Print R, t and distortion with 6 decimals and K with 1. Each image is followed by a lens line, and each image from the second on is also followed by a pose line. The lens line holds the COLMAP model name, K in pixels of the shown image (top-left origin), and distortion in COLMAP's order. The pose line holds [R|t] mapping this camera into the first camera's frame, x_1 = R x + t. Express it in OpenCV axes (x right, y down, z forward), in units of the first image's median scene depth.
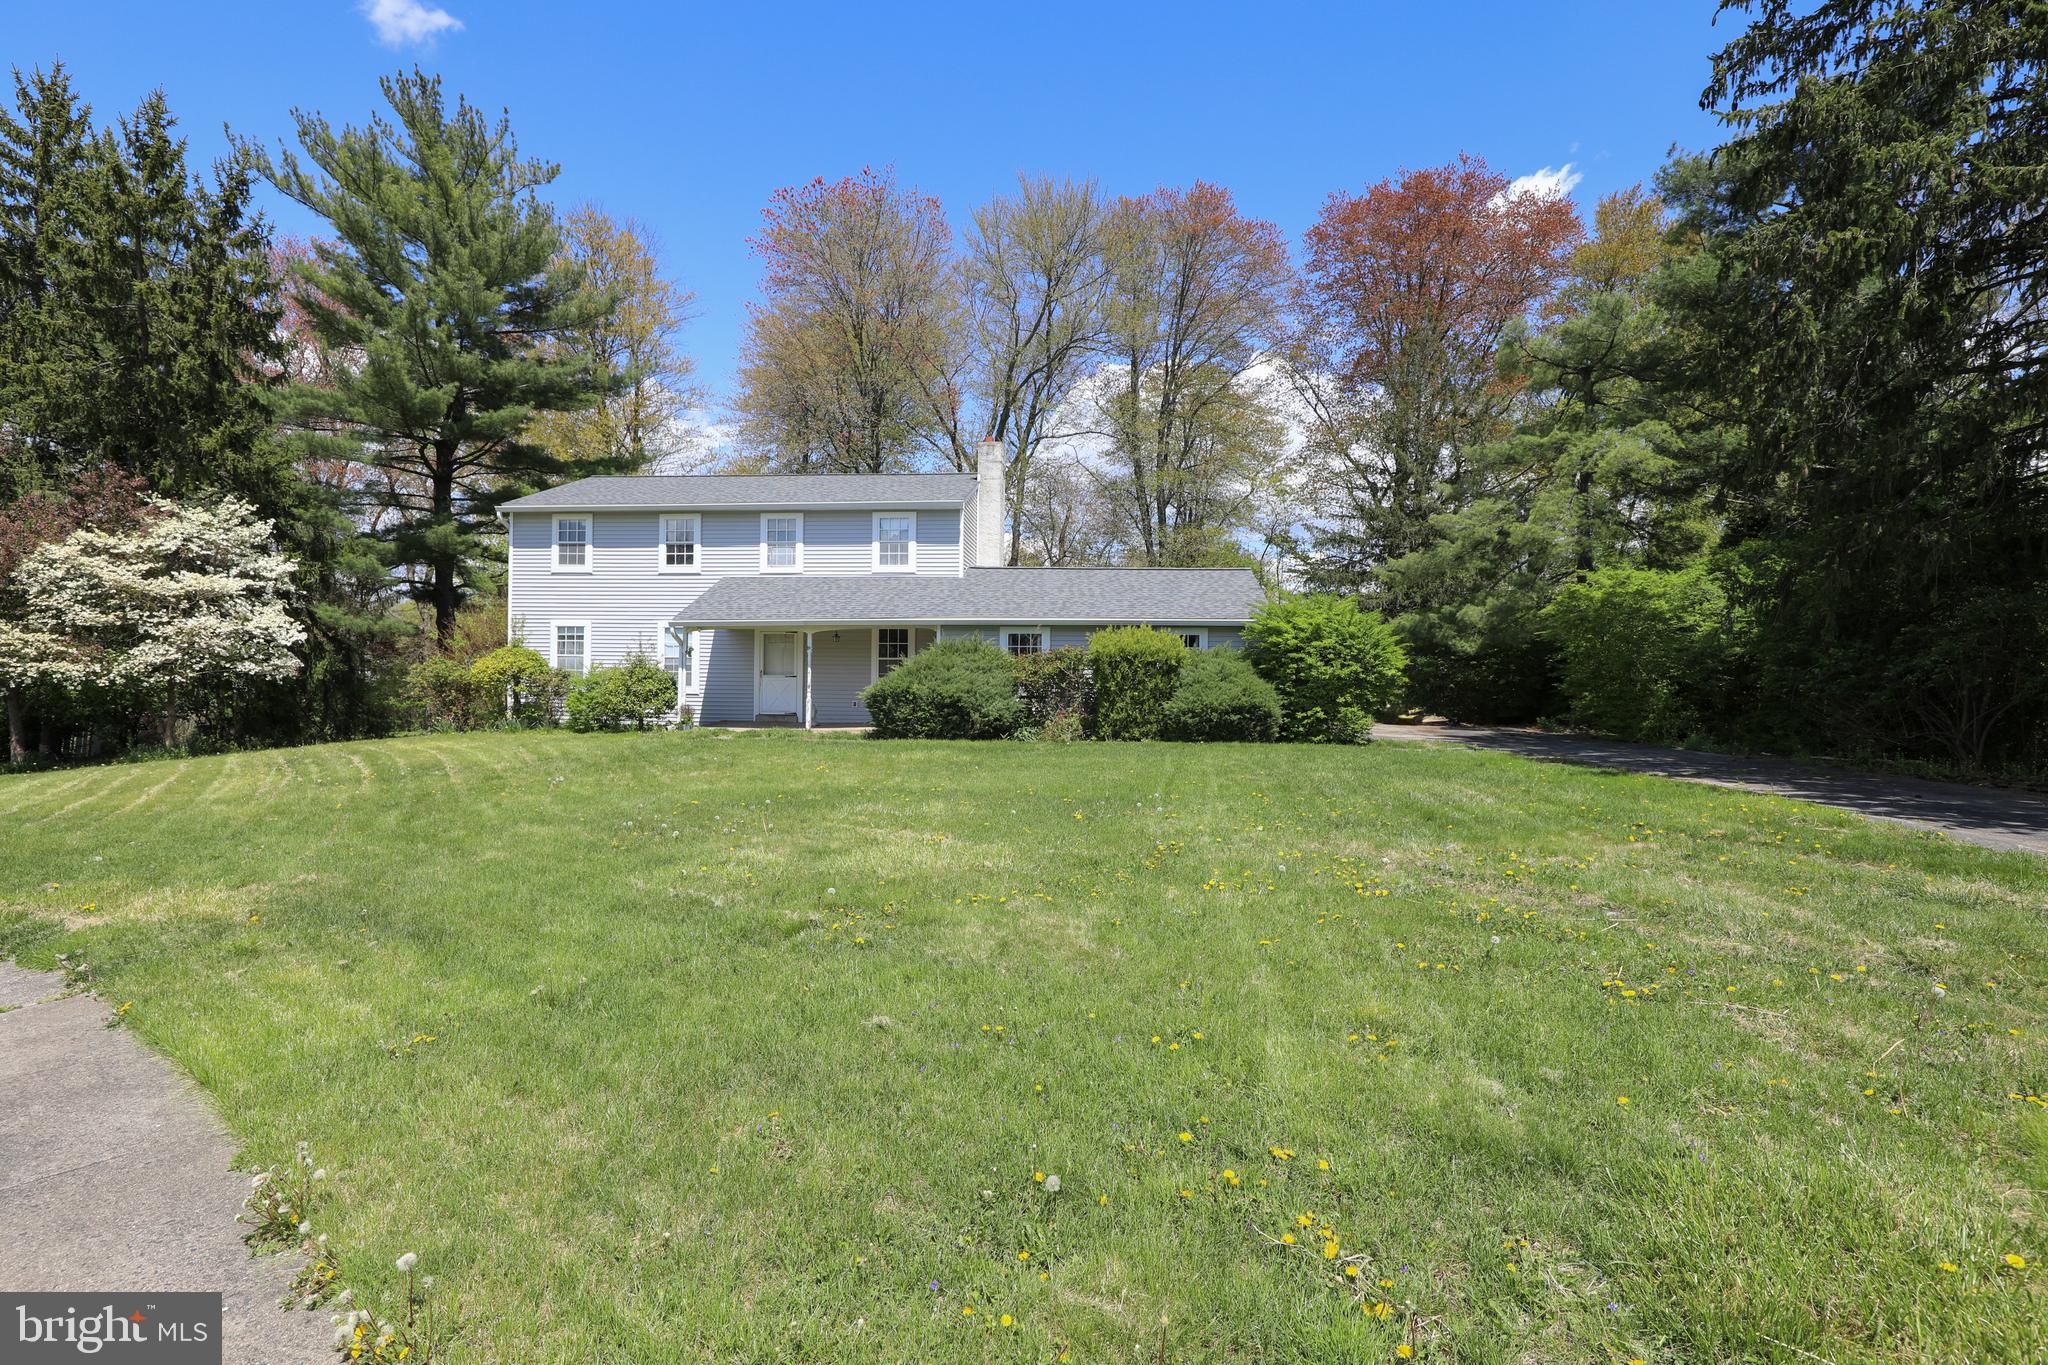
lens RADIAL K [[959.0, 0, 1024.0], [0, 959.0, 682.5], [0, 0, 1]] dist [-0.050150, 0.011434]
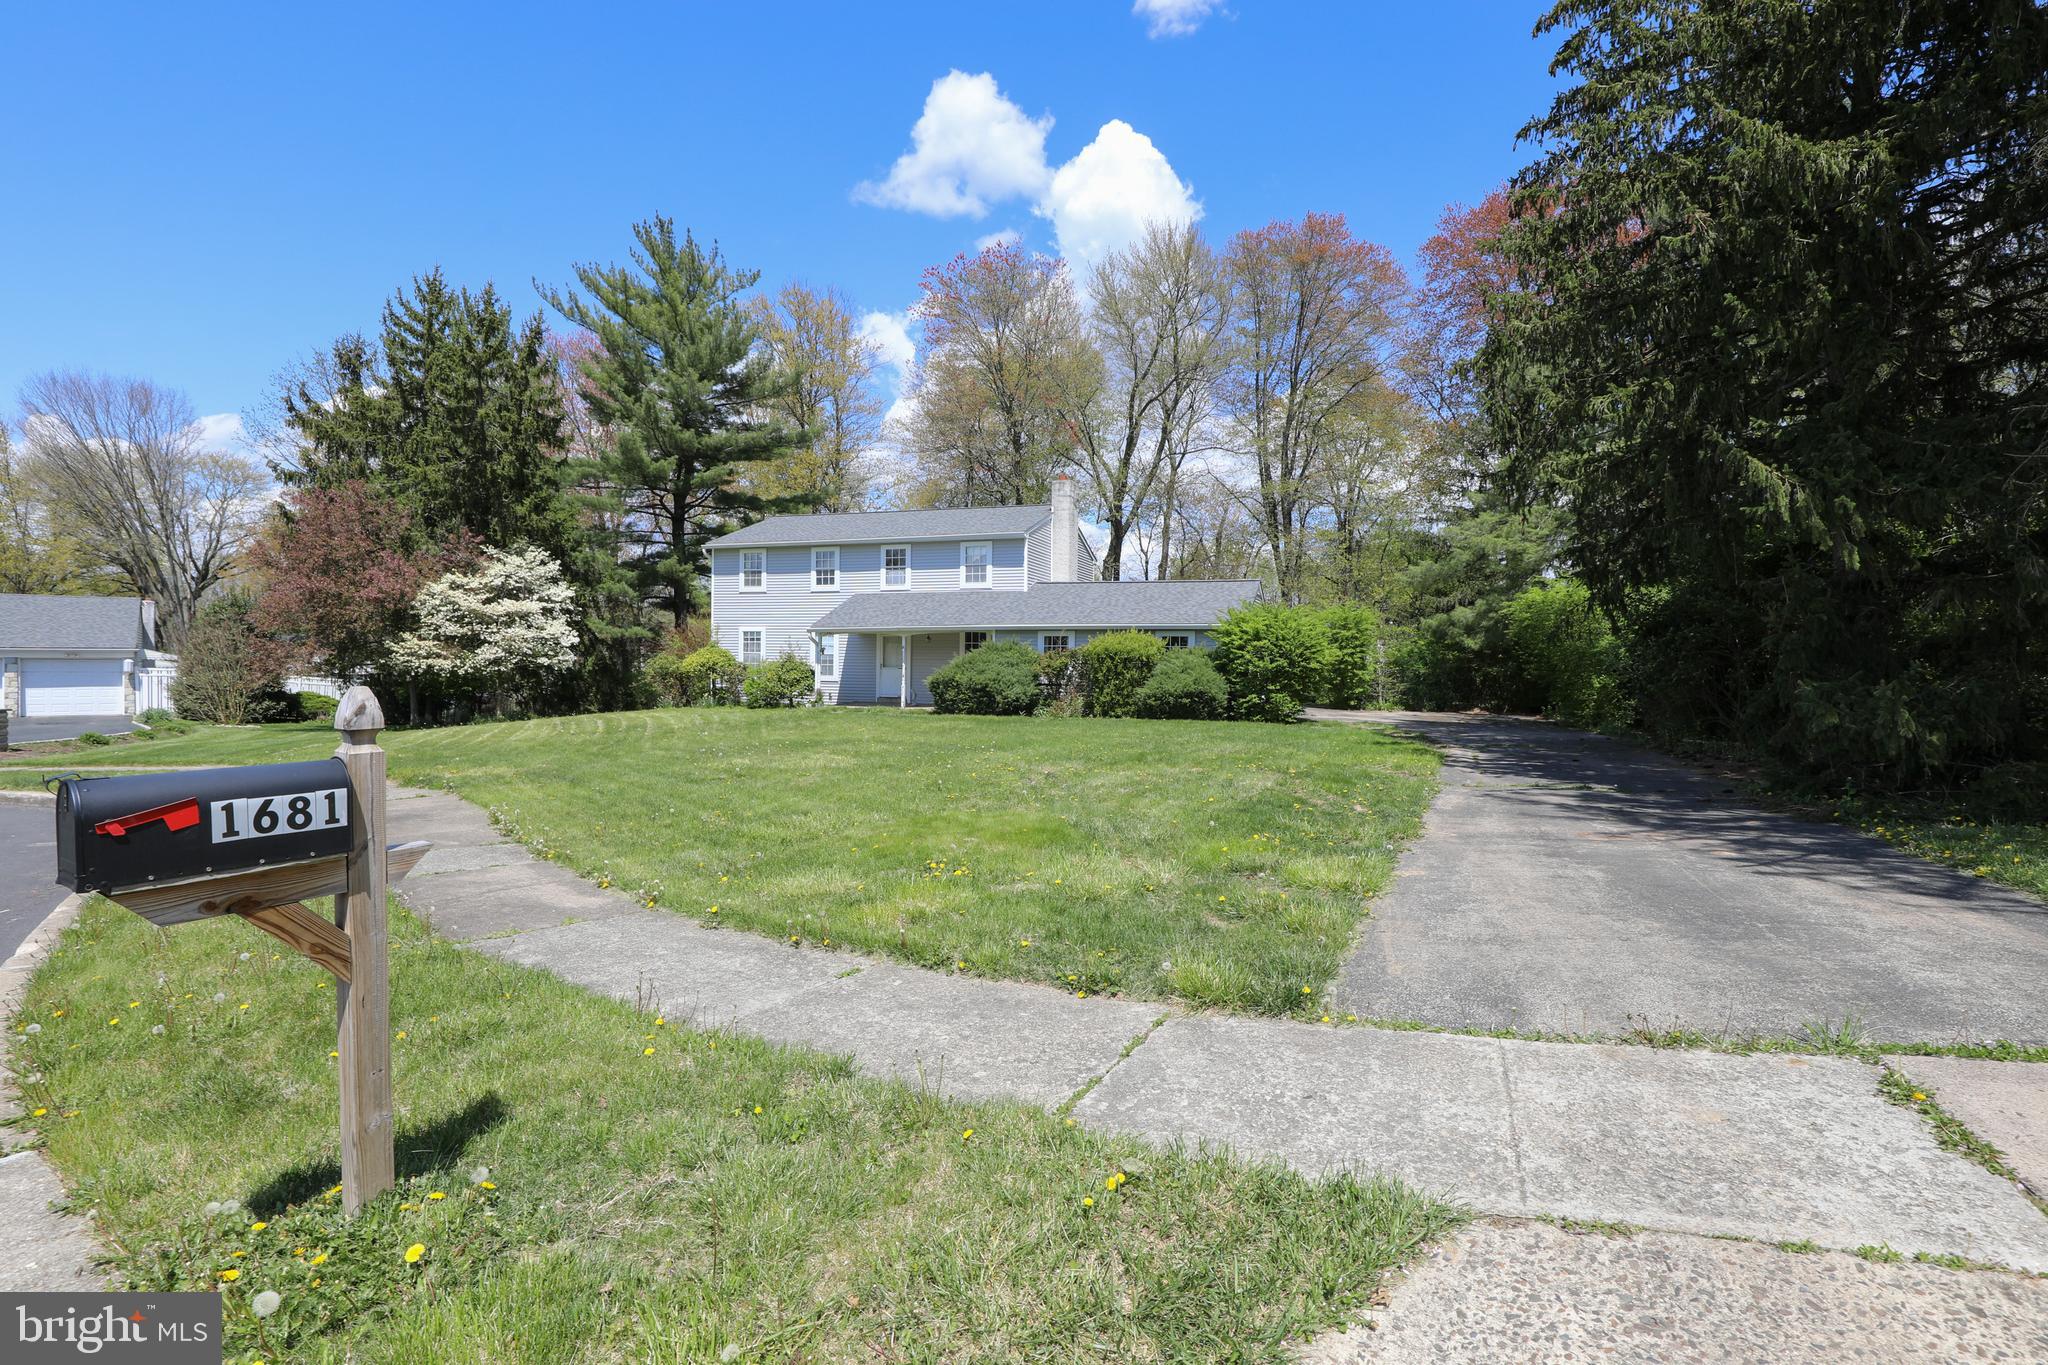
lens RADIAL K [[959.0, 0, 1024.0], [0, 959.0, 682.5], [0, 0, 1]] dist [-0.050150, 0.011434]
pose [[0.969148, 0.005660, -0.246416, 0.255396], [-0.003376, 0.999947, 0.009689, -0.000233], [0.246458, -0.008559, 0.969116, -0.250860]]
